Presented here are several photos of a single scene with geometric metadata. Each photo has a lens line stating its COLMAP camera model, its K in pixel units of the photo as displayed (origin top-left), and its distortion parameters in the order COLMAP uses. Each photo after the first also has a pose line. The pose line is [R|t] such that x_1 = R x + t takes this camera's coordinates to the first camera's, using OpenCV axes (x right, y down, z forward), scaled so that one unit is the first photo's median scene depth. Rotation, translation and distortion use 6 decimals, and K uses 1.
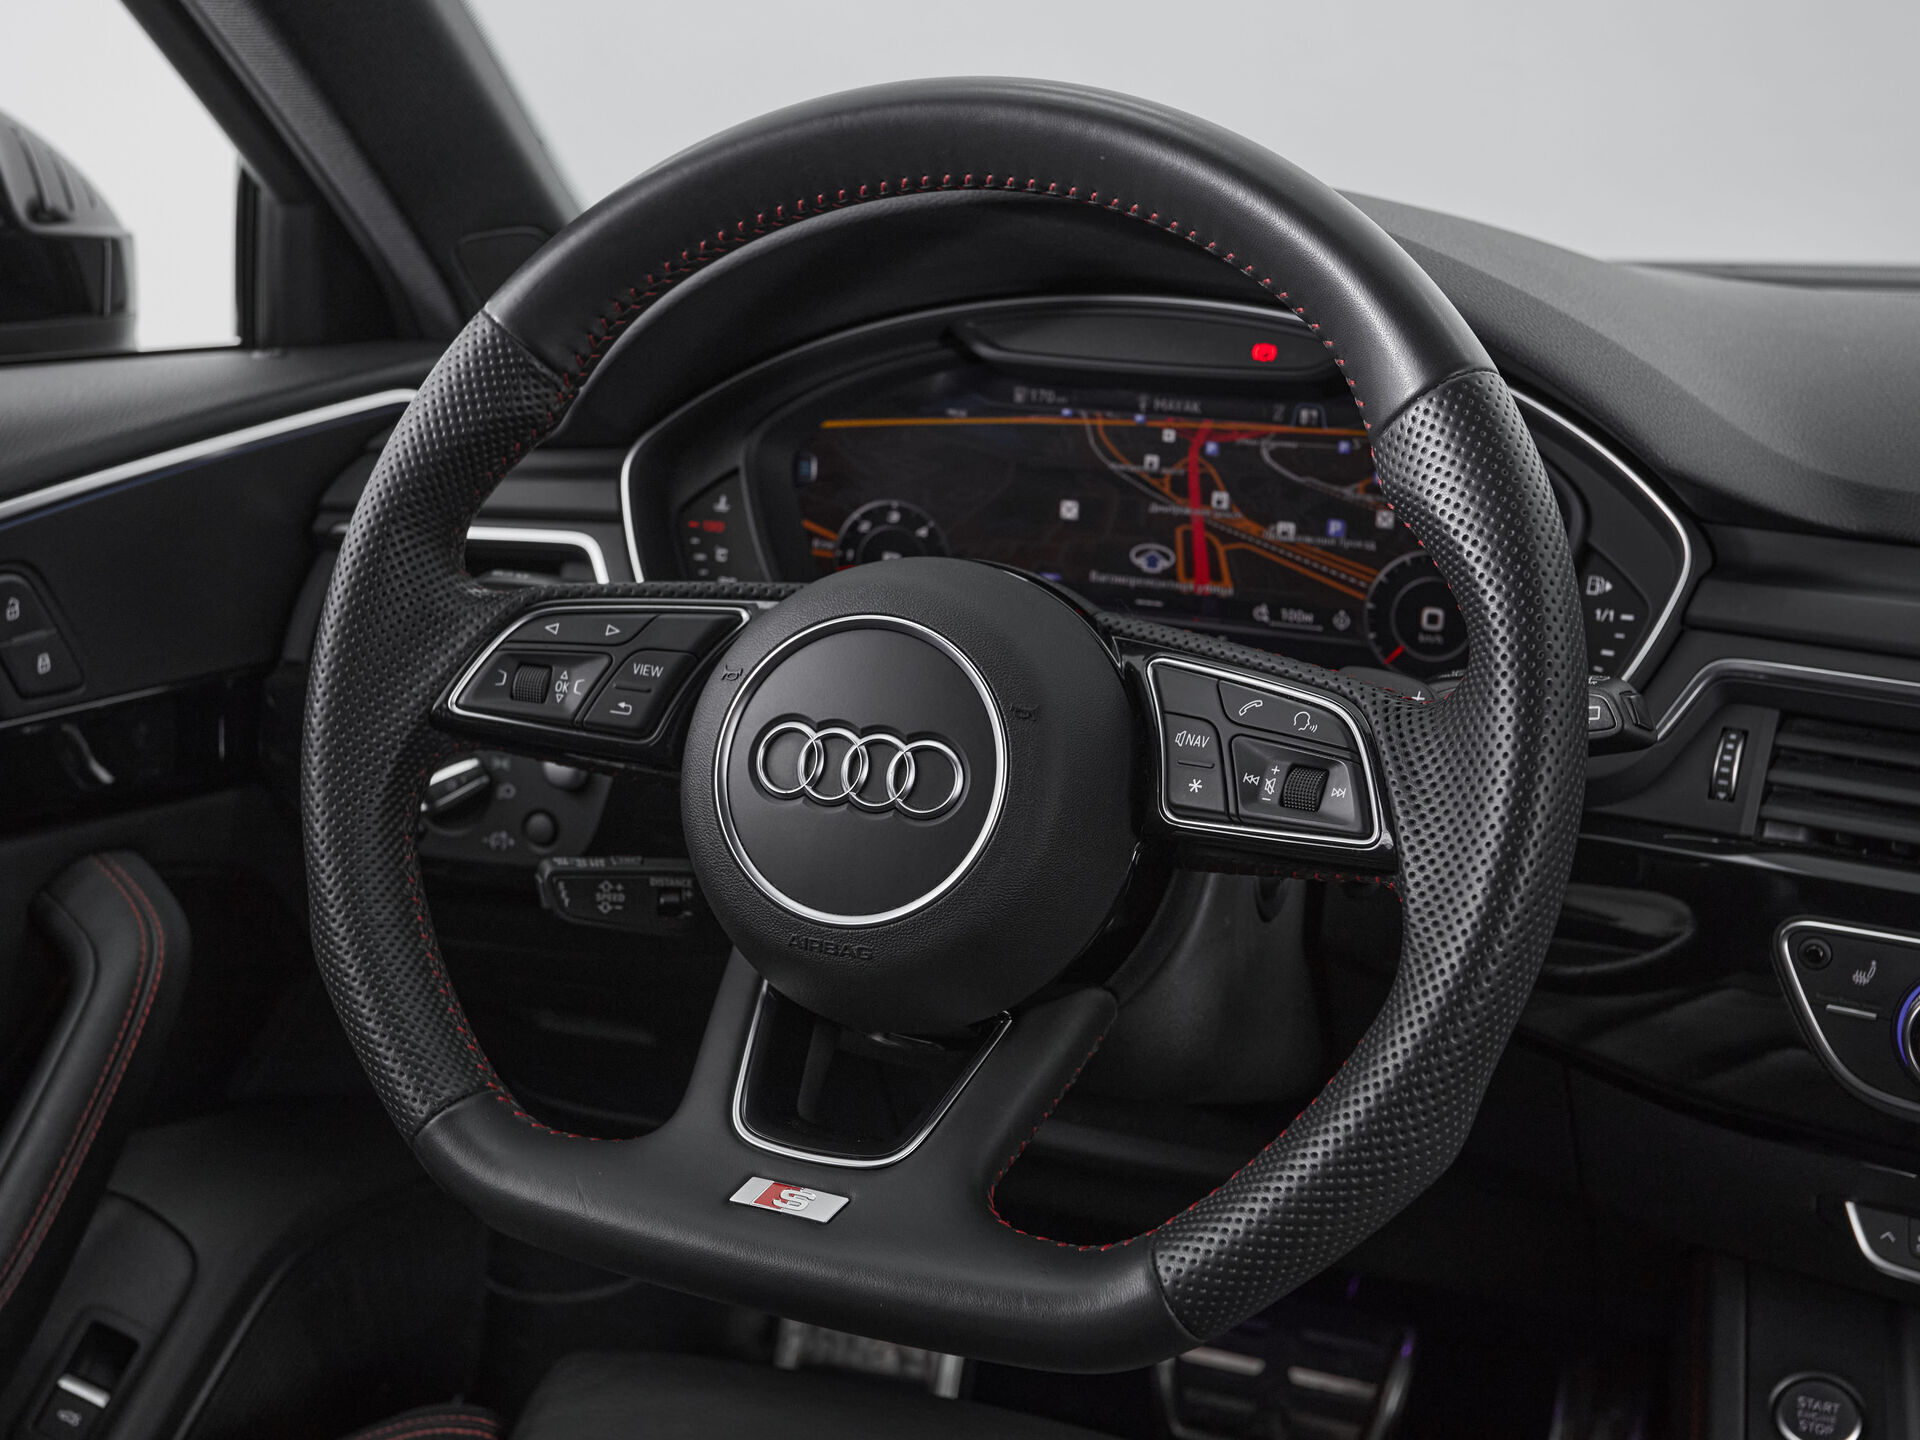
lens RADIAL K [[2352.9, 0, 860.0], [0, 2352.9, 697.0], [0, 0, 1]] dist [0.000642, 0.000000]
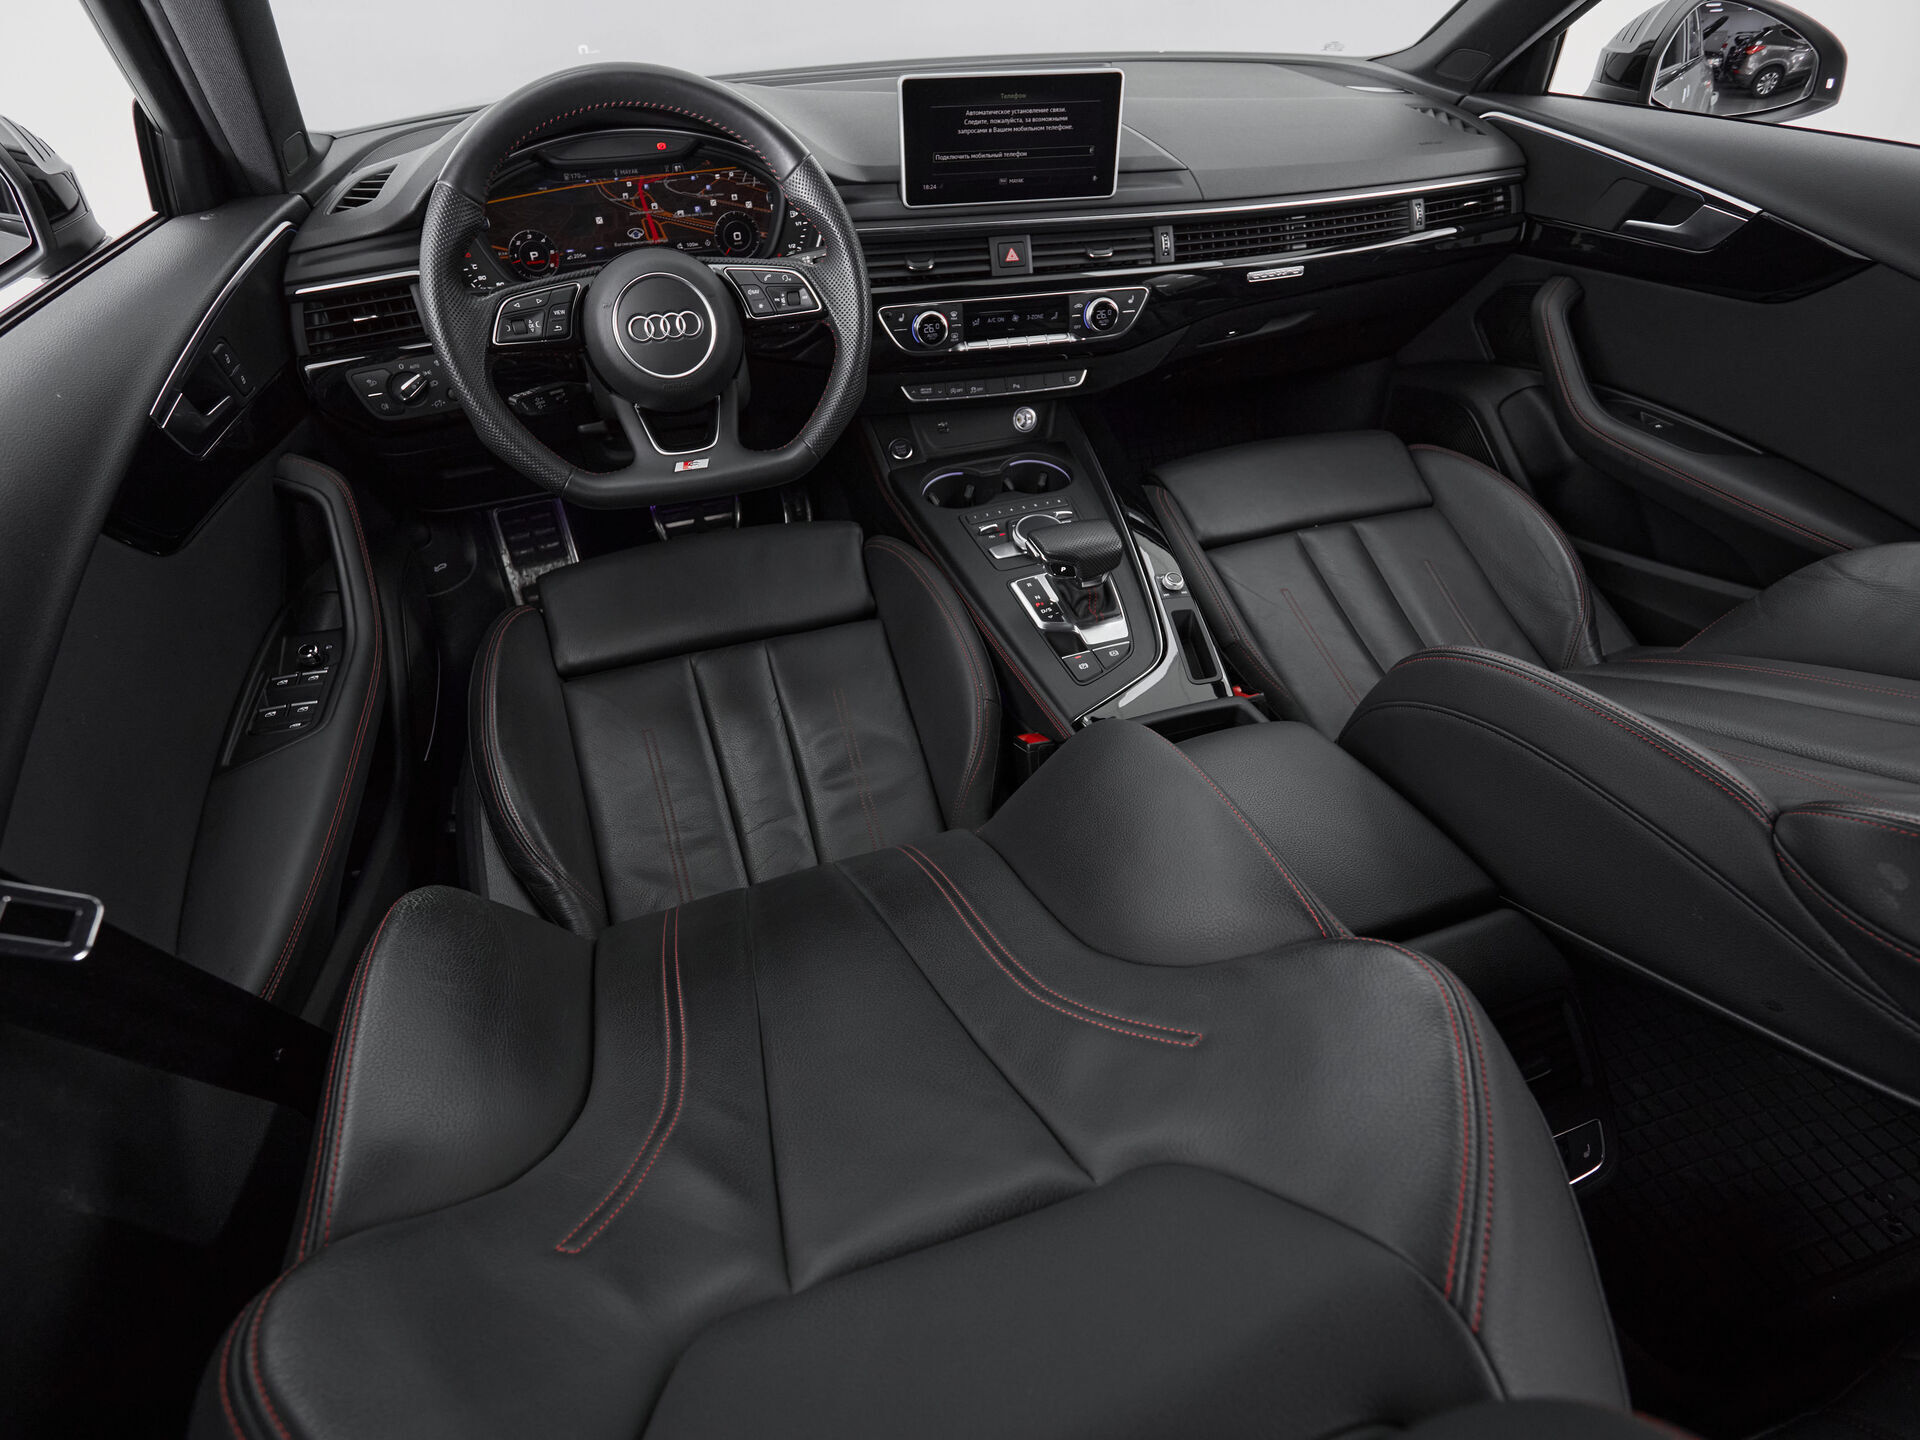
lens RADIAL K [[1013.6, 0, 948.0], [0, 1013.6, 718.7], [0, 0, 1]] dist [0.002569, -0.005041]
pose [[0.746801, -0.443859, 0.495255, -0.550524], [0.192276, 0.856990, 0.478119, -0.084207], [-0.636647, -0.261834, 0.725344, -0.323270]]
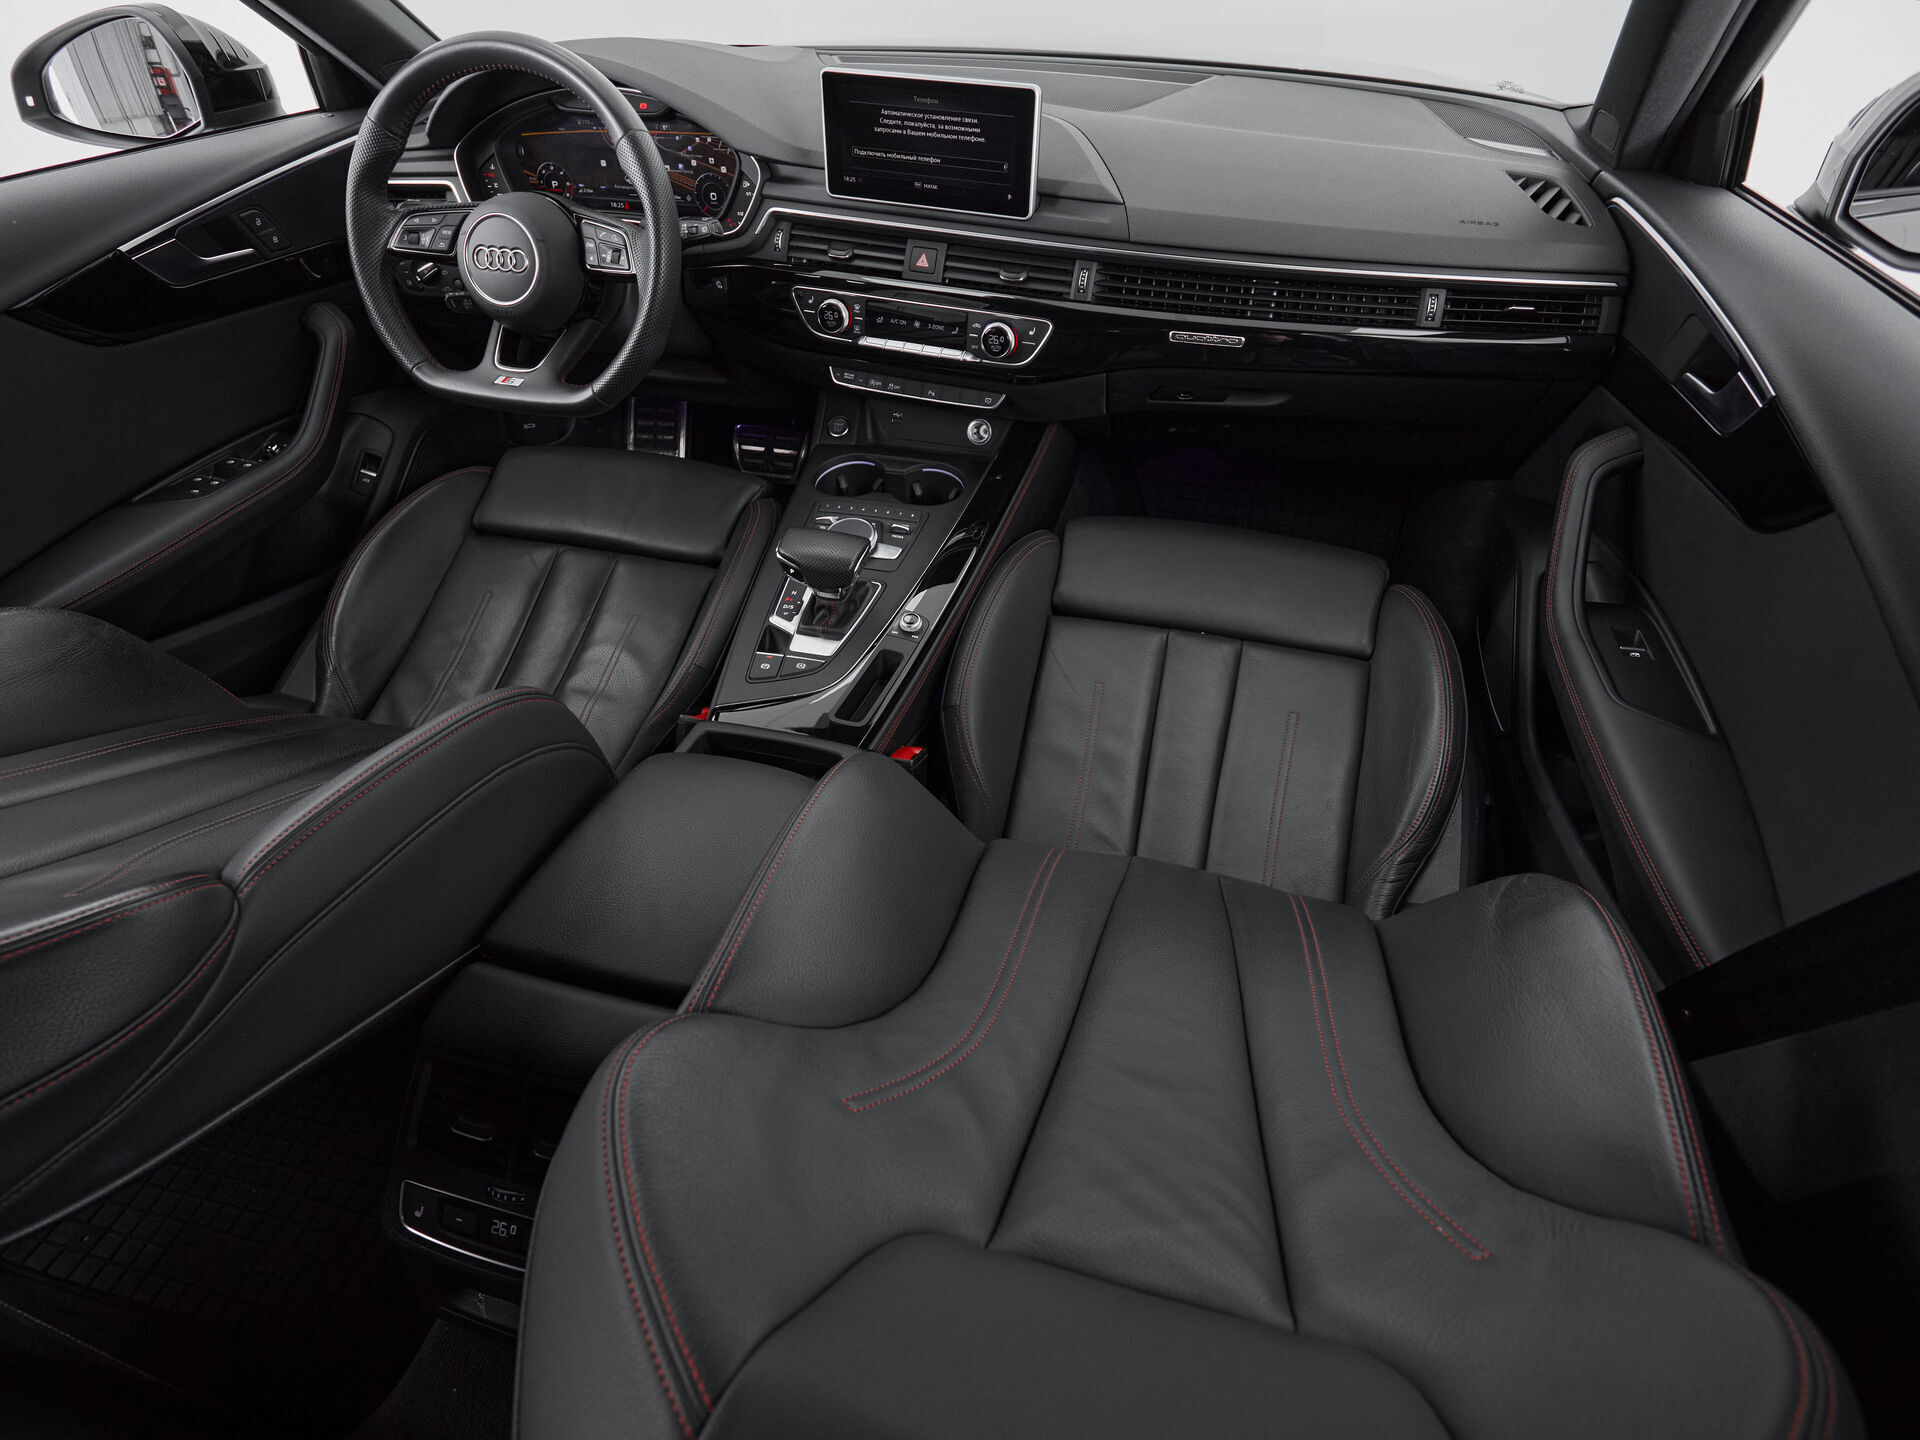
lens RADIAL K [[1013.6, 0, 948.4], [0, 1013.6, 717.2], [0, 0, 1]] dist [0.002569, -0.005041]
pose [[0.988750, -0.112421, 0.098664, 0.403167], [0.055978, 0.889802, 0.452900, -0.010130], [-0.138707, -0.442282, 0.886085, -0.732561]]
